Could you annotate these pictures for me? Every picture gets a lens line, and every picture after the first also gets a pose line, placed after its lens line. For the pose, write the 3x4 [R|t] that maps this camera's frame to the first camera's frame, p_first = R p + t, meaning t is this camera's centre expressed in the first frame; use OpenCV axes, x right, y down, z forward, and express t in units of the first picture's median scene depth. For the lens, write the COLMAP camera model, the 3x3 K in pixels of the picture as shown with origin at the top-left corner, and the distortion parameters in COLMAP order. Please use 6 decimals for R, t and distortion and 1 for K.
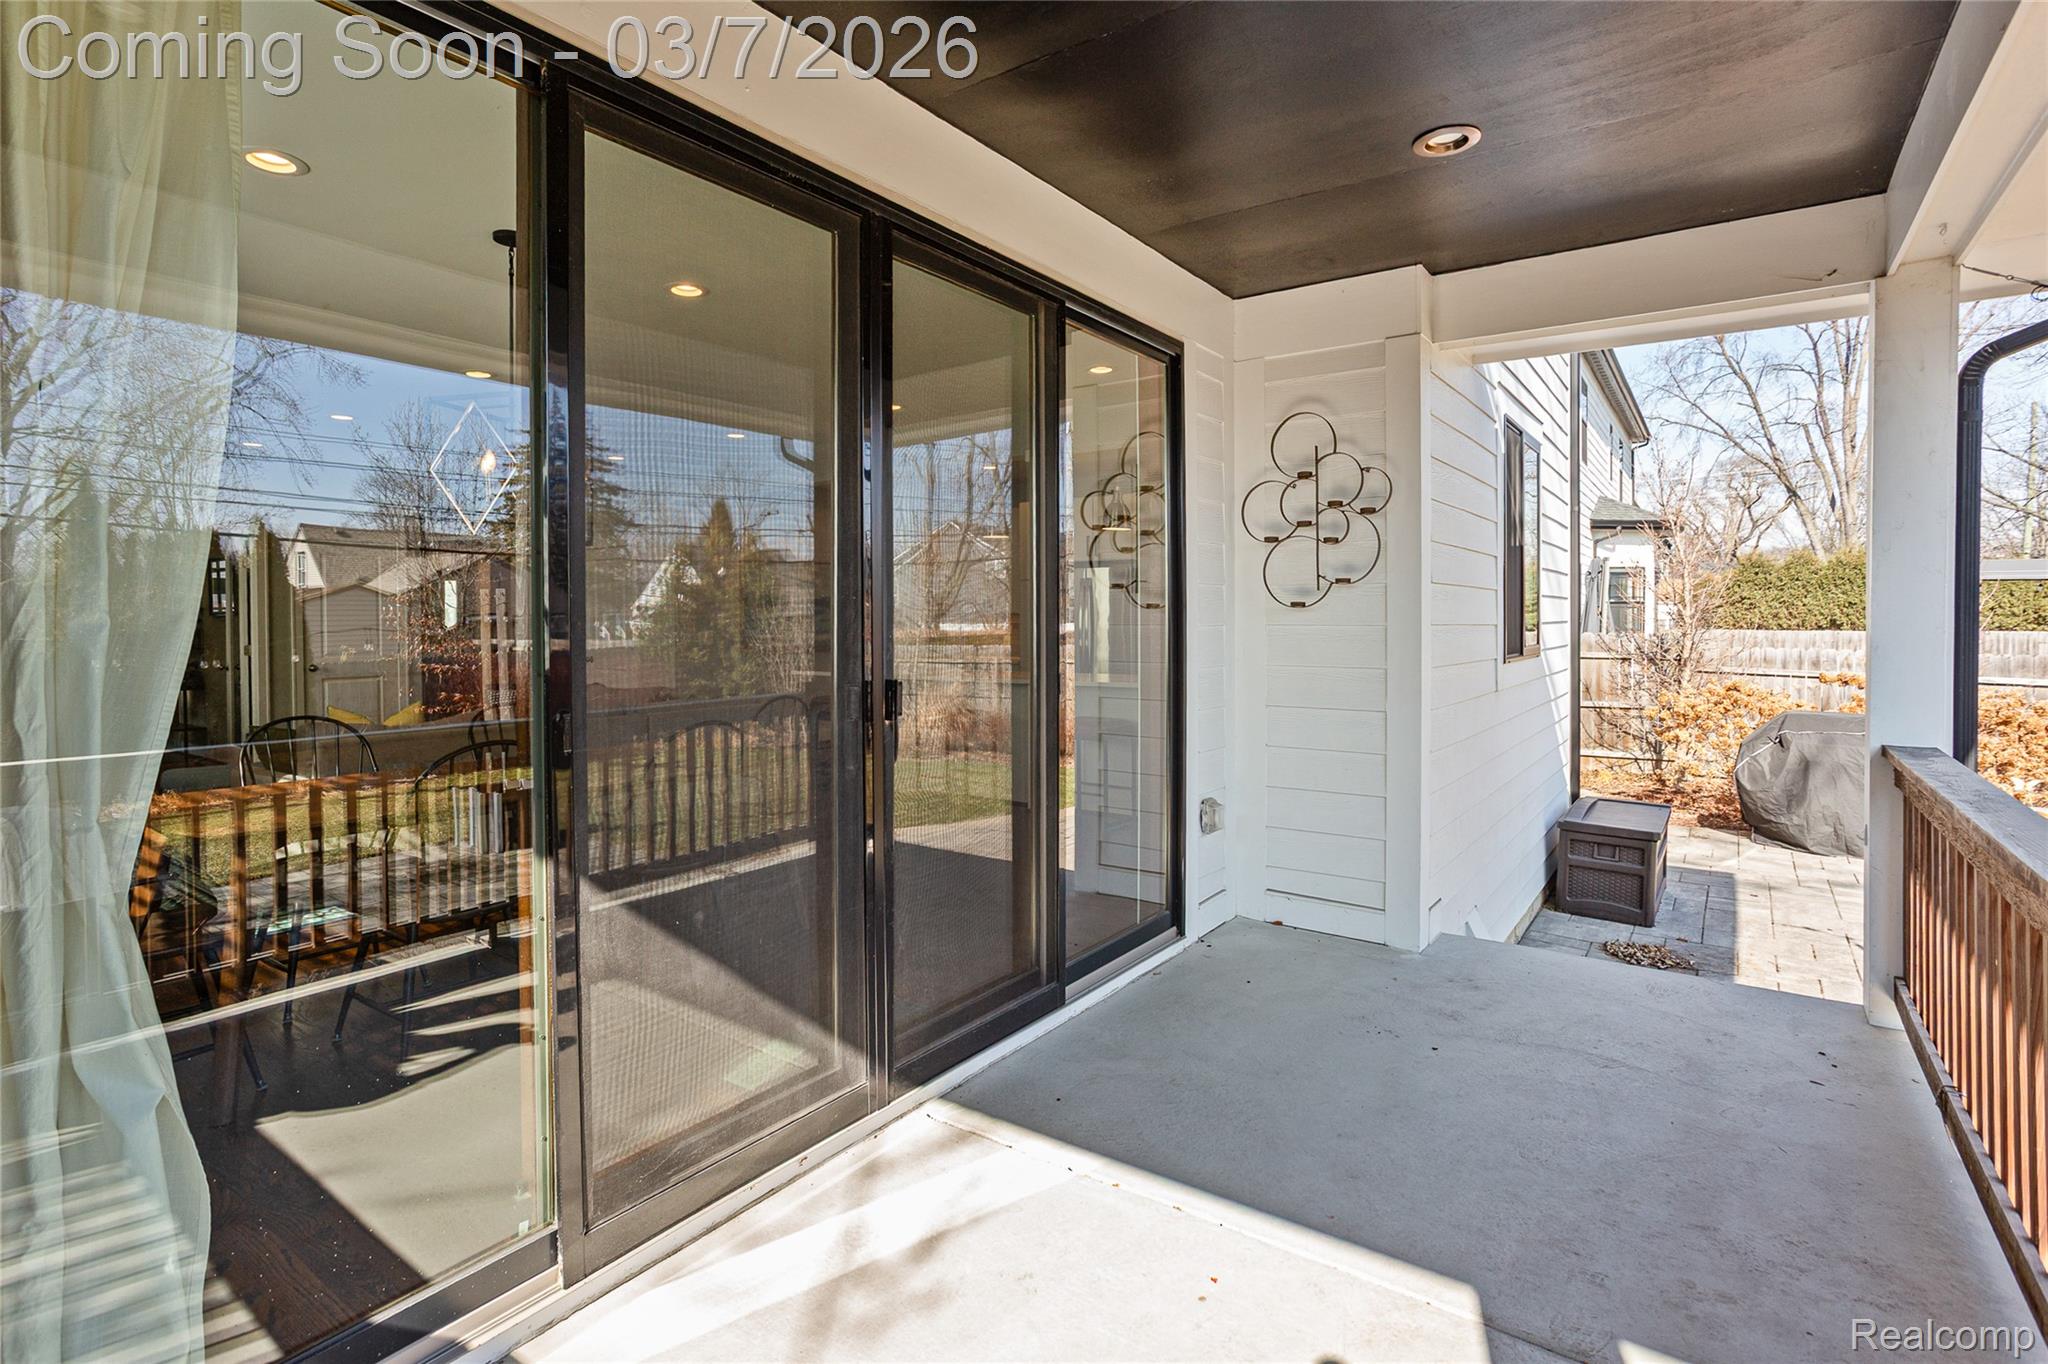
lens RADIAL K [[1015.5, 0, 1016.1], [0, 1015.5, 624.2], [0, 0, 1]] dist [-0.002171, 0.002204]
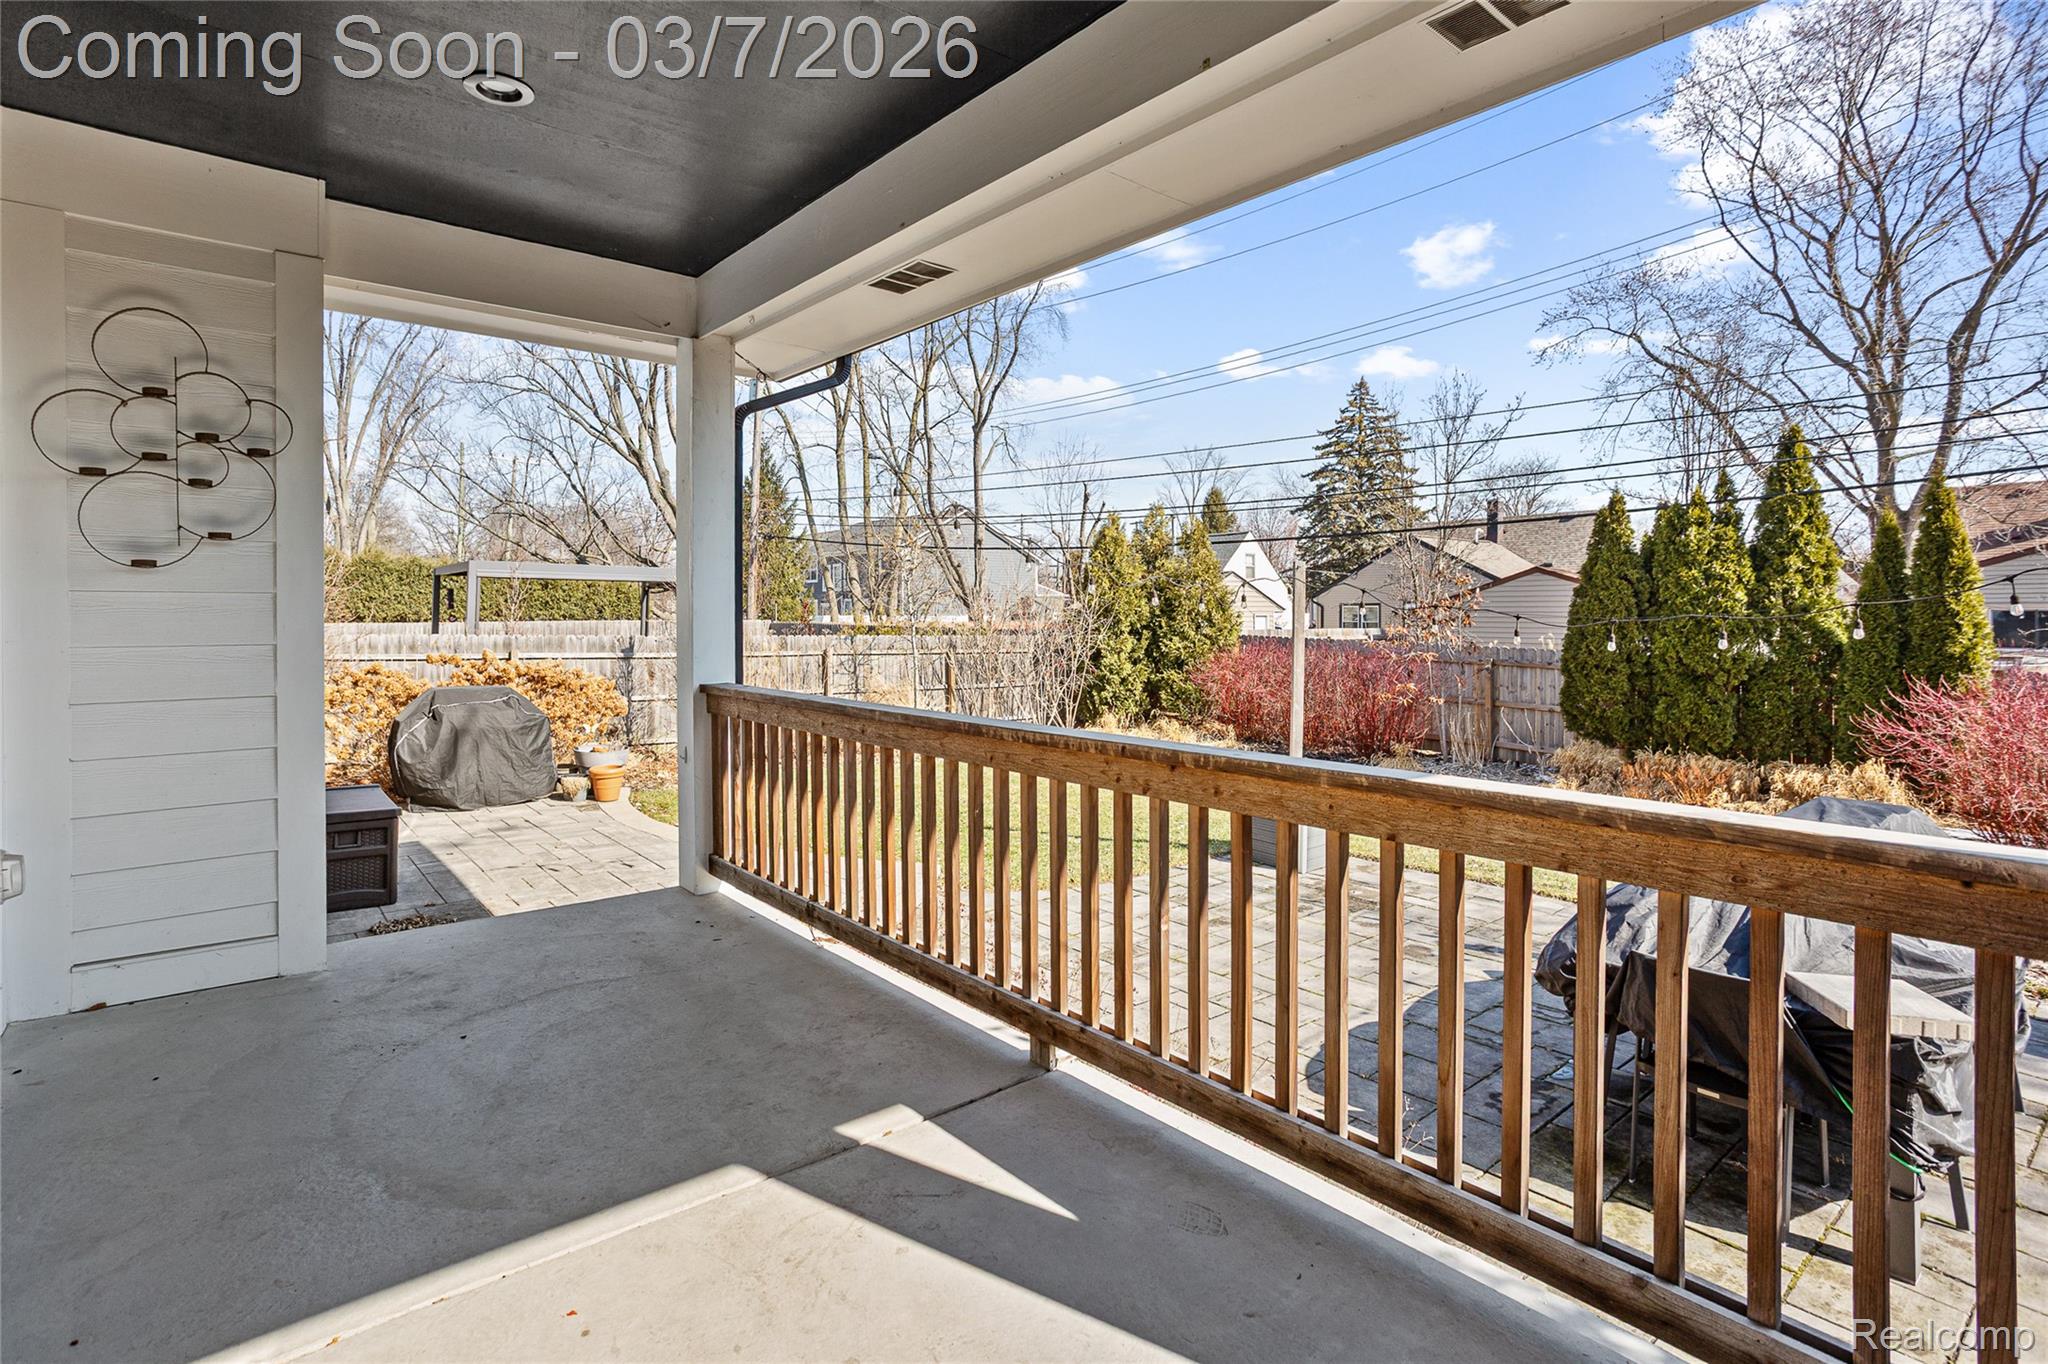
lens RADIAL K [[1015.5, 0, 1002.9], [0, 1015.5, 611.7], [0, 0, 1]] dist [-0.002171, 0.002204]
pose [[0.276577, 0.001686, 0.960990, -0.269937], [0.008567, 0.999954, -0.004220, 0.024889], [-0.960954, 0.009400, 0.276550, 0.196428]]
